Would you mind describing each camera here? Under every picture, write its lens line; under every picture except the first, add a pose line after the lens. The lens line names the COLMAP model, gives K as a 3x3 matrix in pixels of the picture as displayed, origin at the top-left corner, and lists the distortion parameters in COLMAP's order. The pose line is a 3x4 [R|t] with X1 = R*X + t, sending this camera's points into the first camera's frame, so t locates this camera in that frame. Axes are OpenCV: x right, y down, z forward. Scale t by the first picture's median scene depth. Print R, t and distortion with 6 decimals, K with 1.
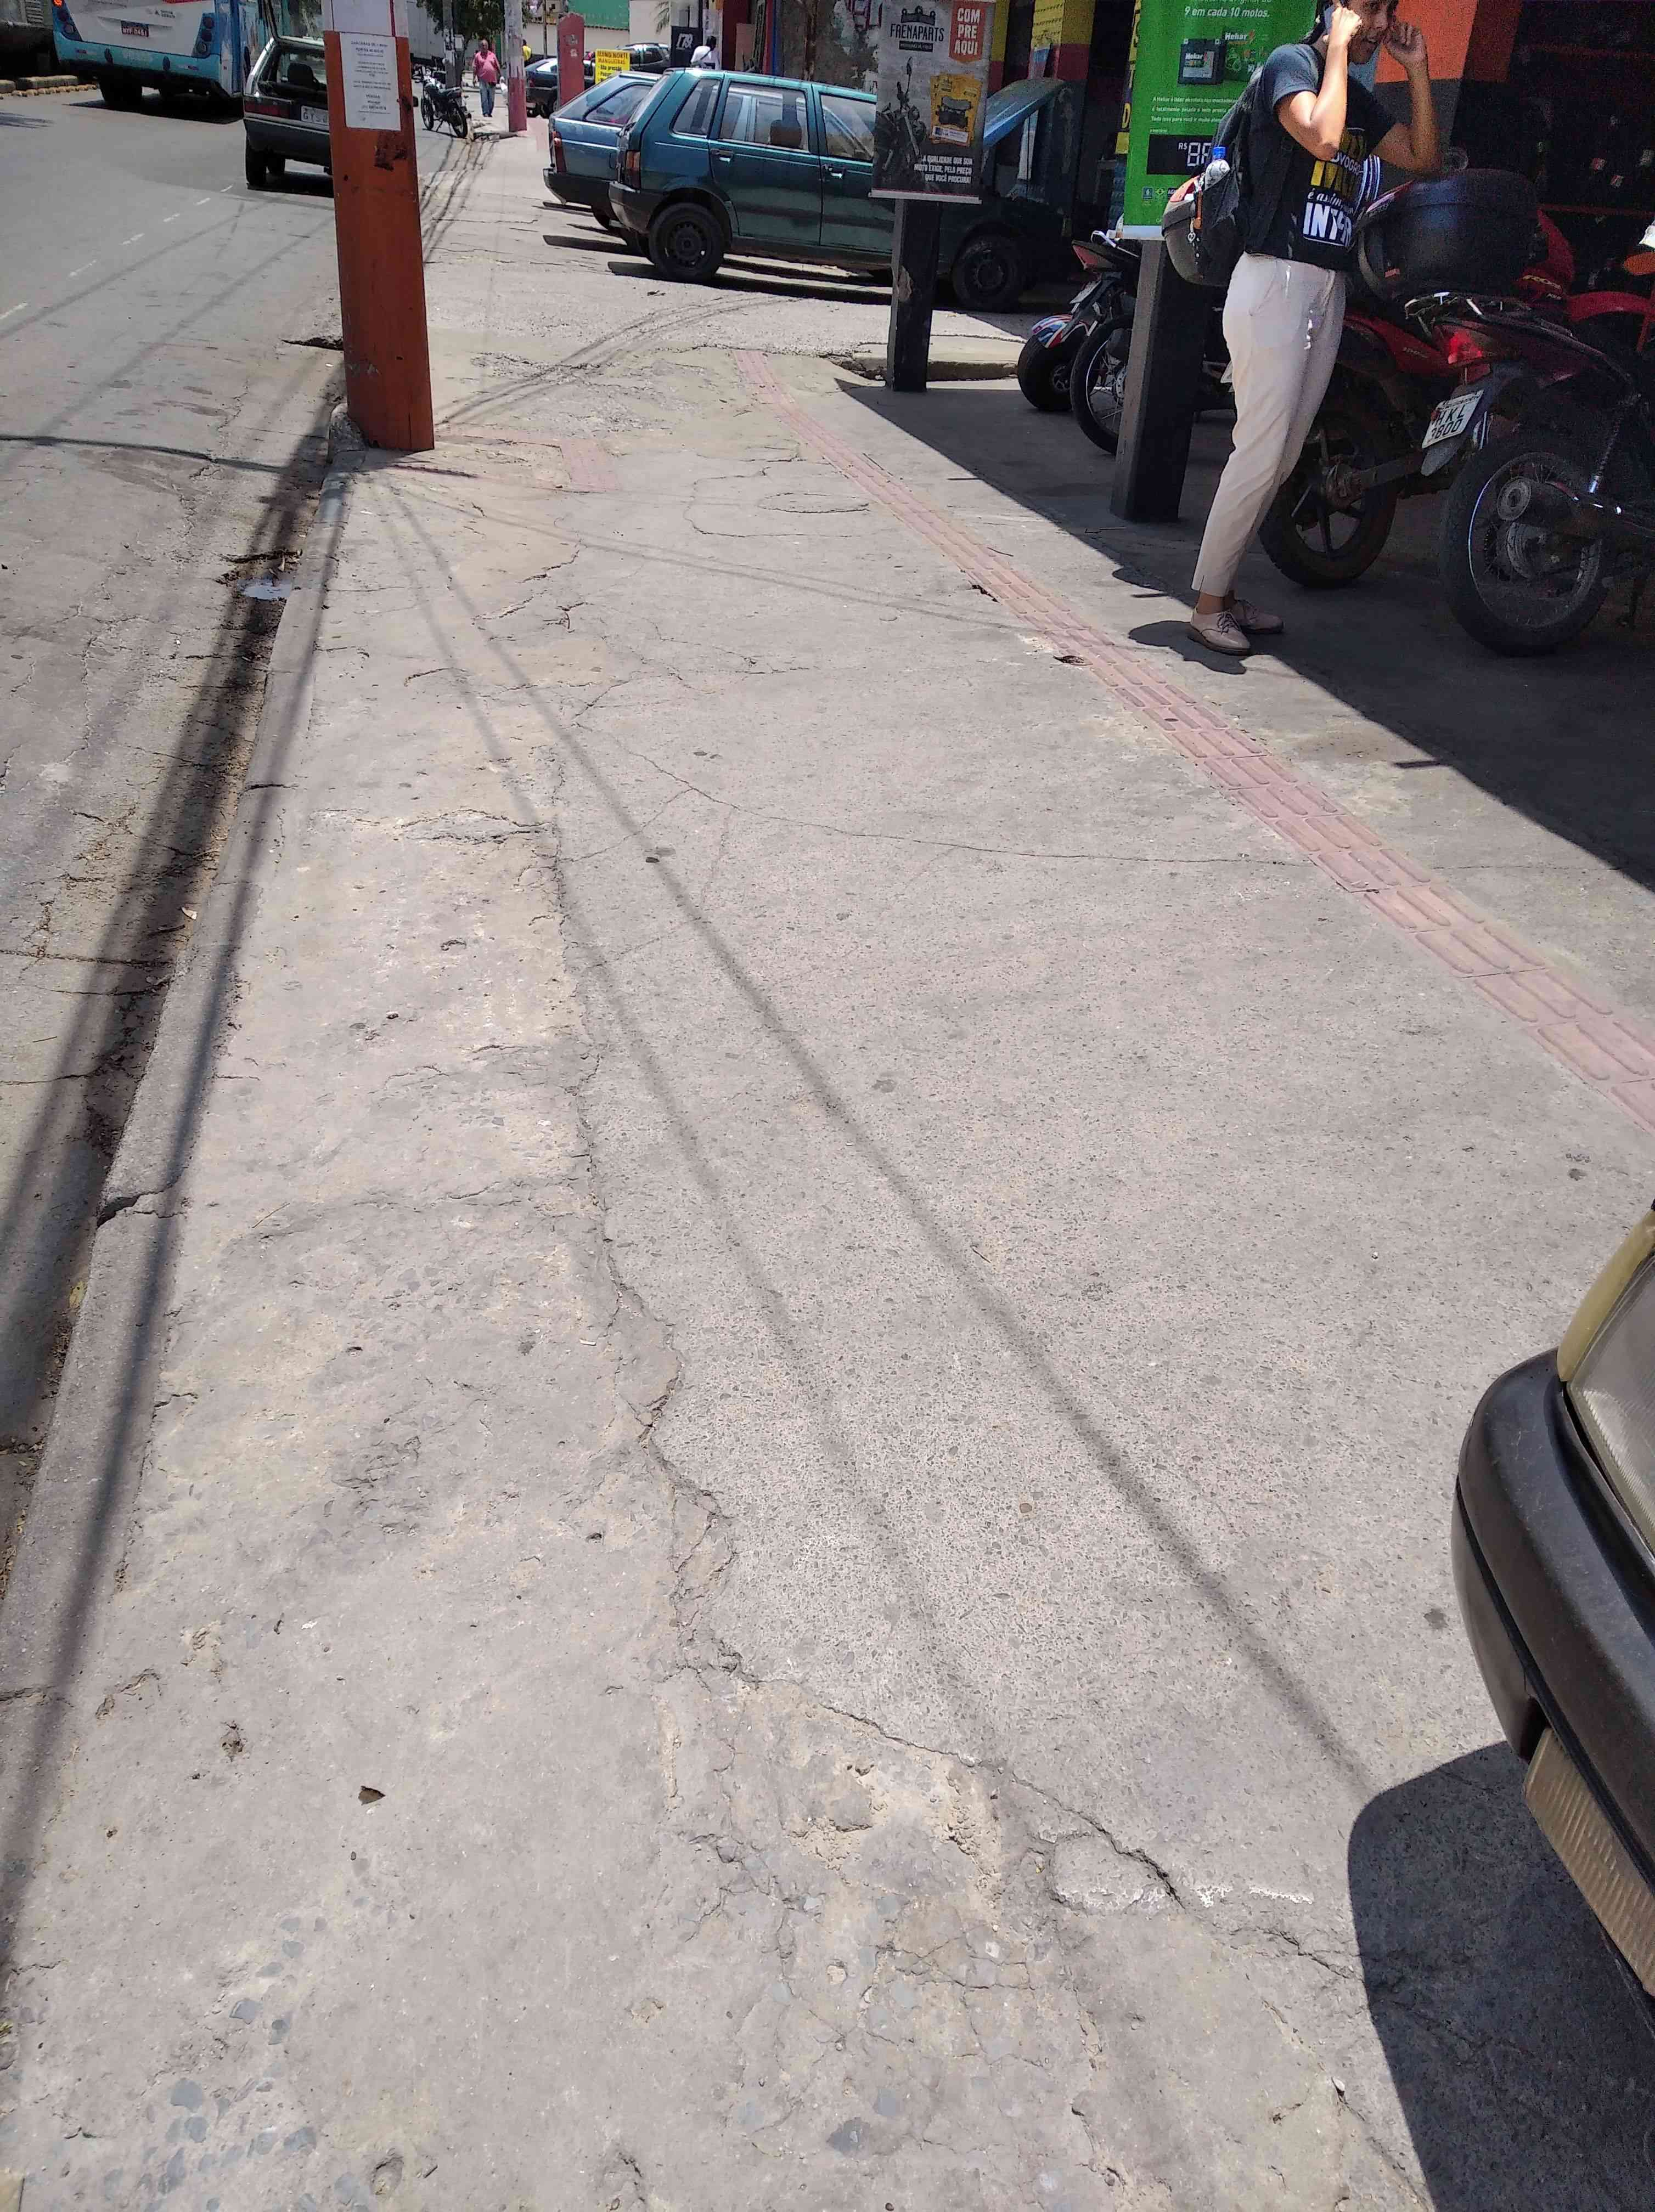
lens RADIAL K [[1730.0, 0, 827.5], [0, 1730.0, 1106.0], [0, 0, 1]] dist [0.000535, -0.006498]
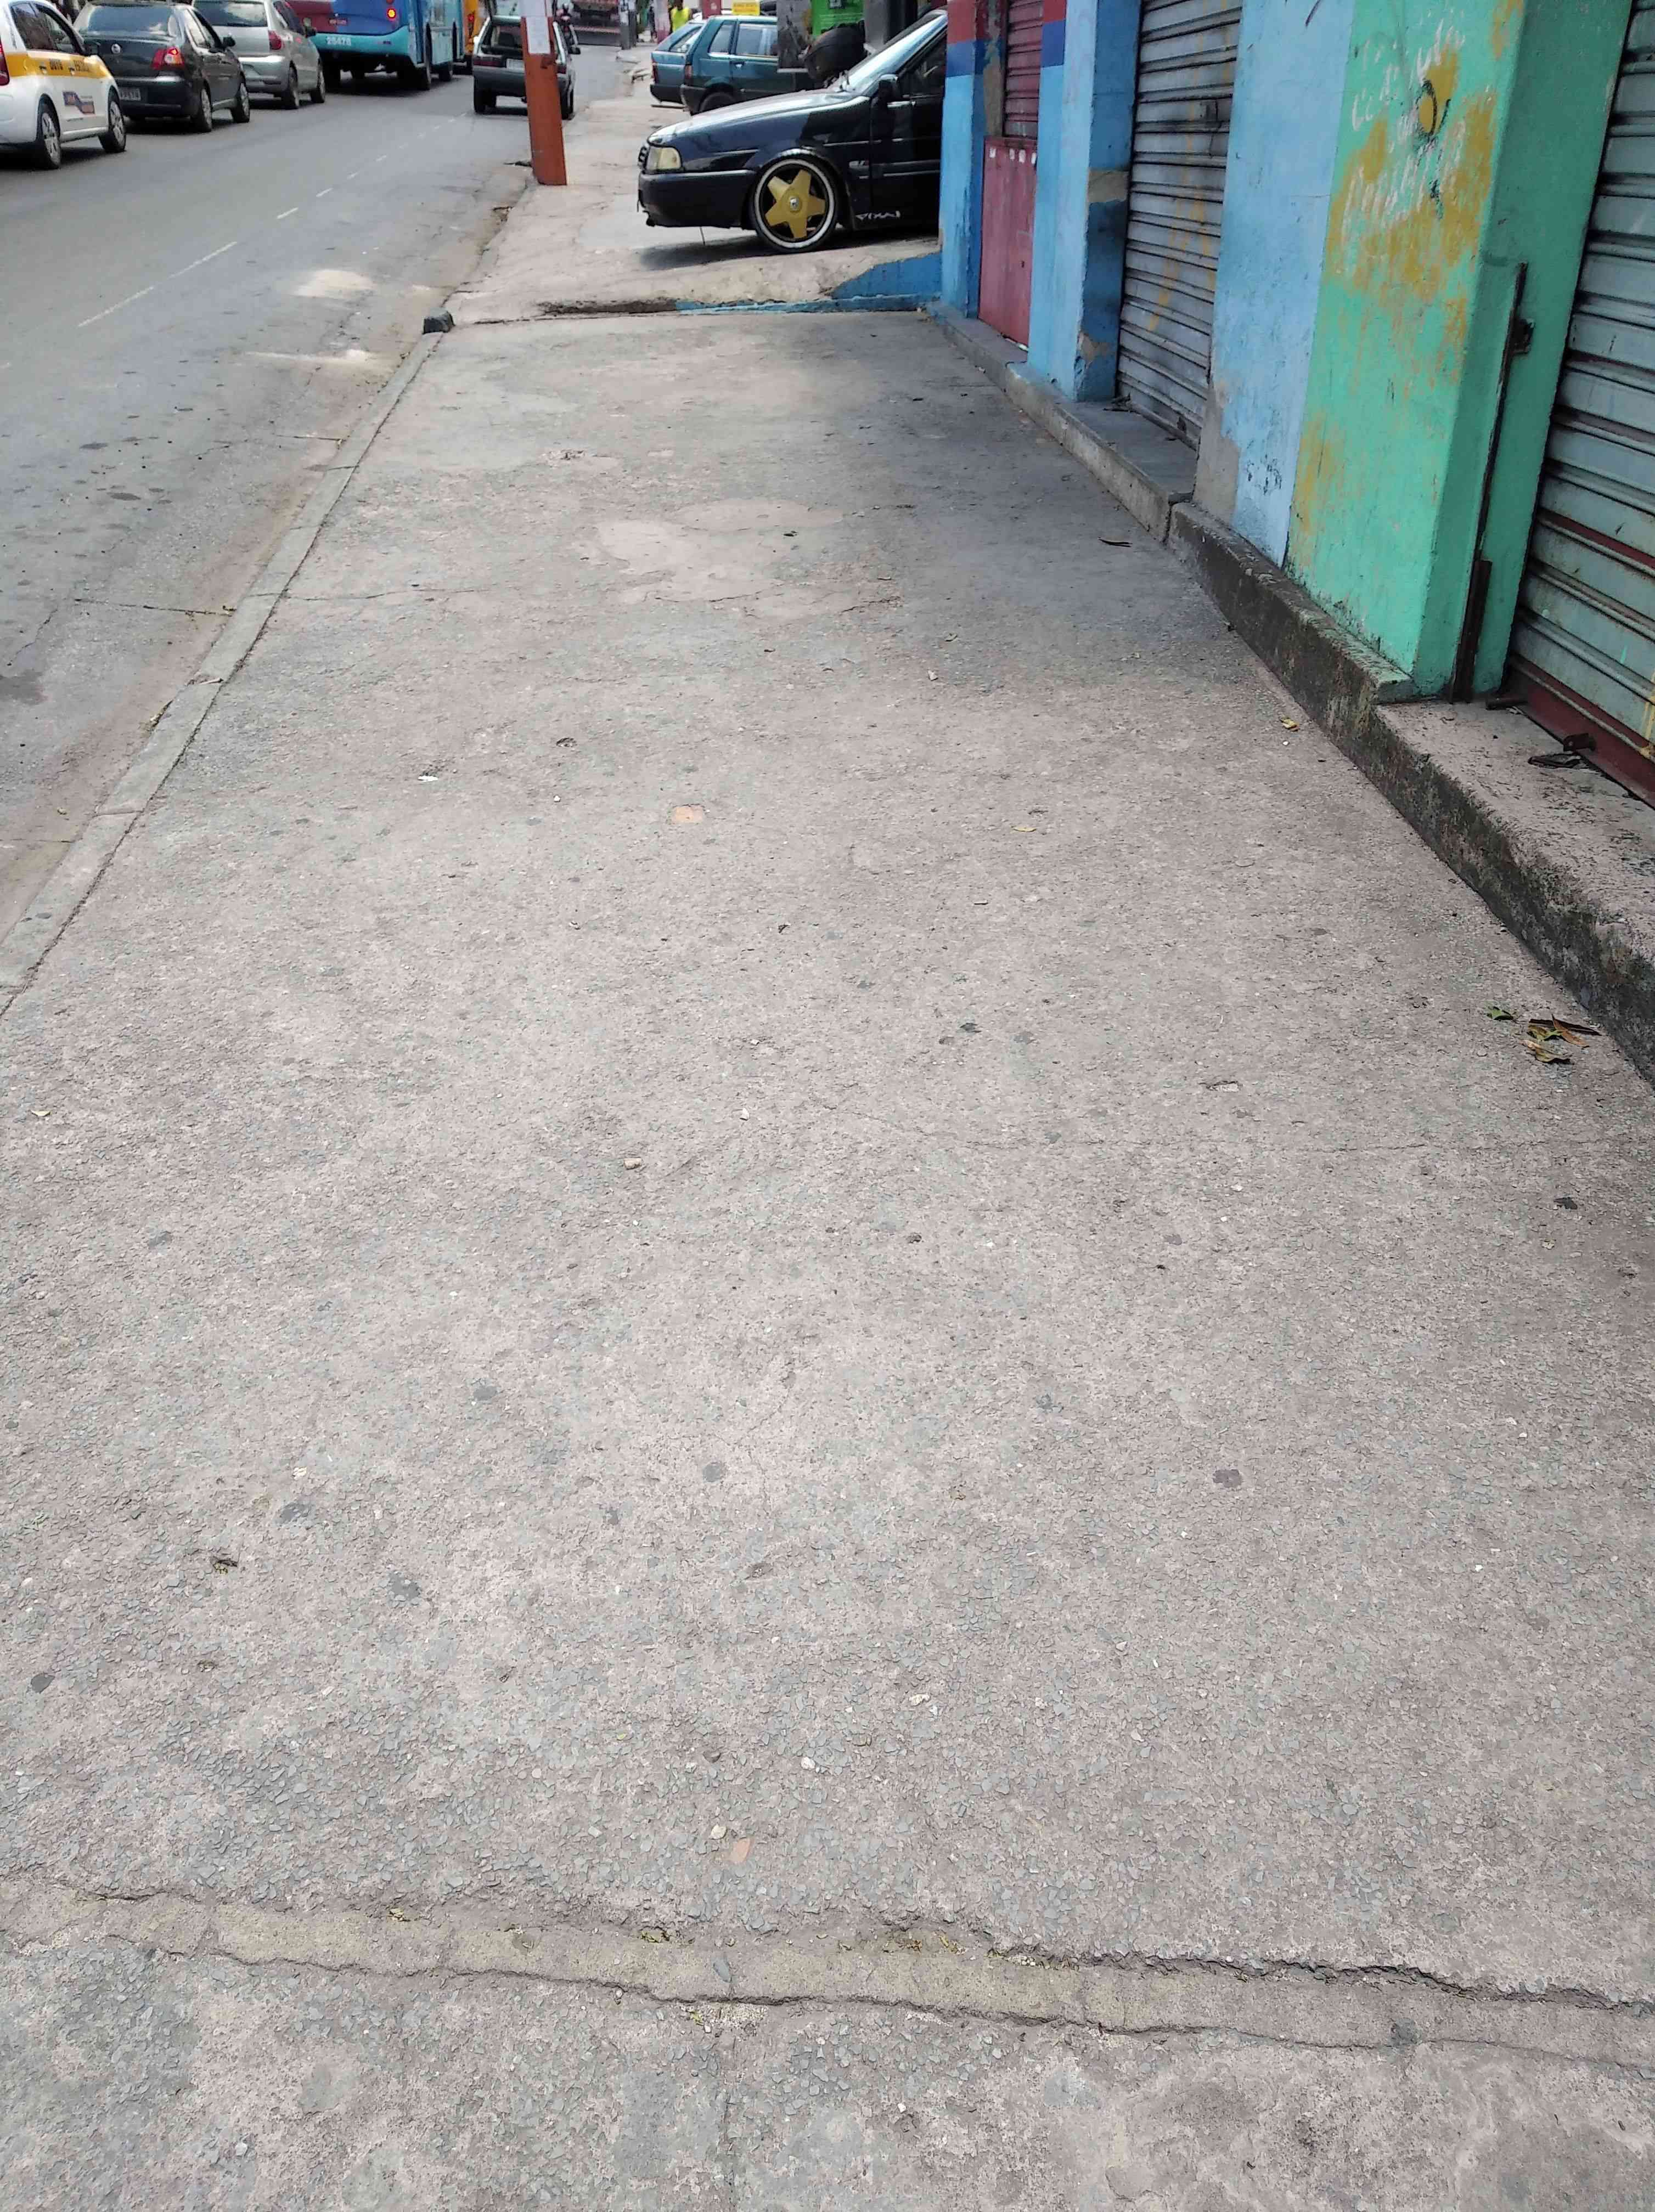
lens RADIAL K [[1752.8, 0, 827.5], [0, 1752.8, 1106.0], [0, 0, 1]] dist [0.007912, 0.008640]
pose [[0.992738, -0.010112, -0.119868, 0.326754], [0.012273, 0.999775, 0.017304, 0.681363], [0.119666, -0.018649, 0.992639, -1.117829]]
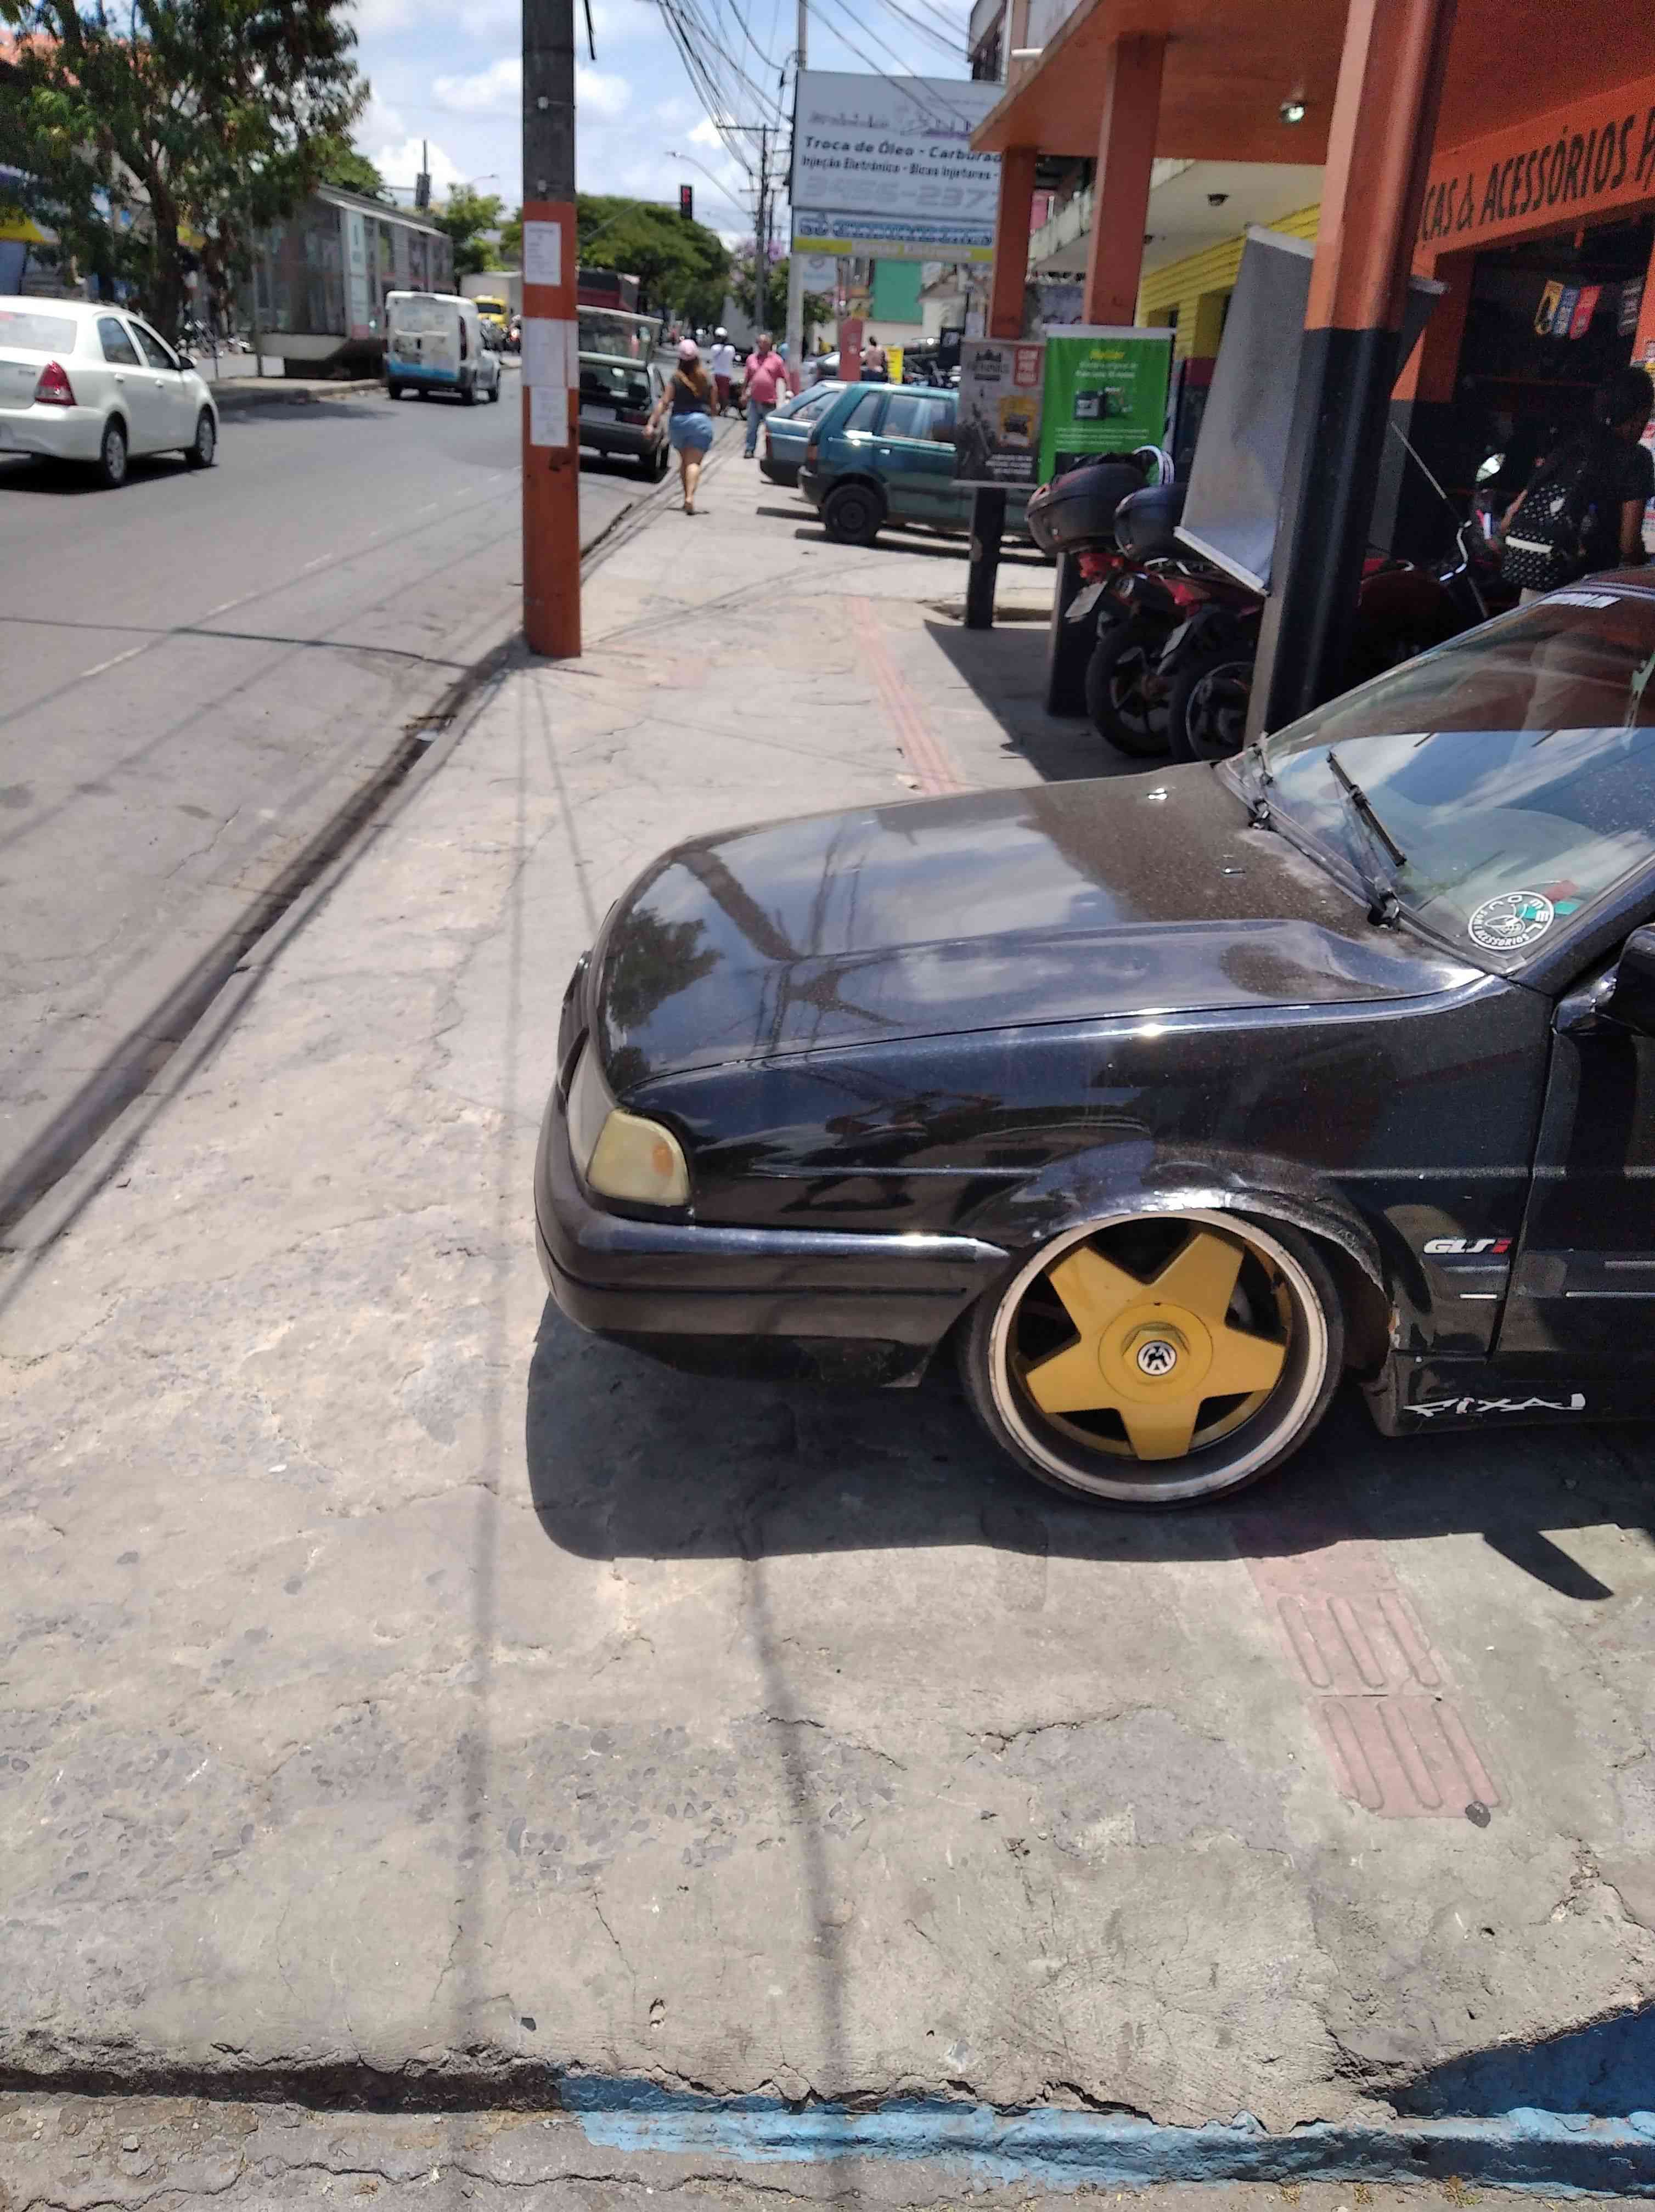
lens RADIAL K [[1733.8, 0, 827.5], [0, 1733.8, 1106.0], [0, 0, 1]] dist [0.040979, -0.058586]
pose [[0.986767, 0.058547, -0.151207, 0.162238], [-0.077800, 0.989136, -0.124725, 0.113024], [0.142262, 0.134839, 0.980602, -0.247001]]
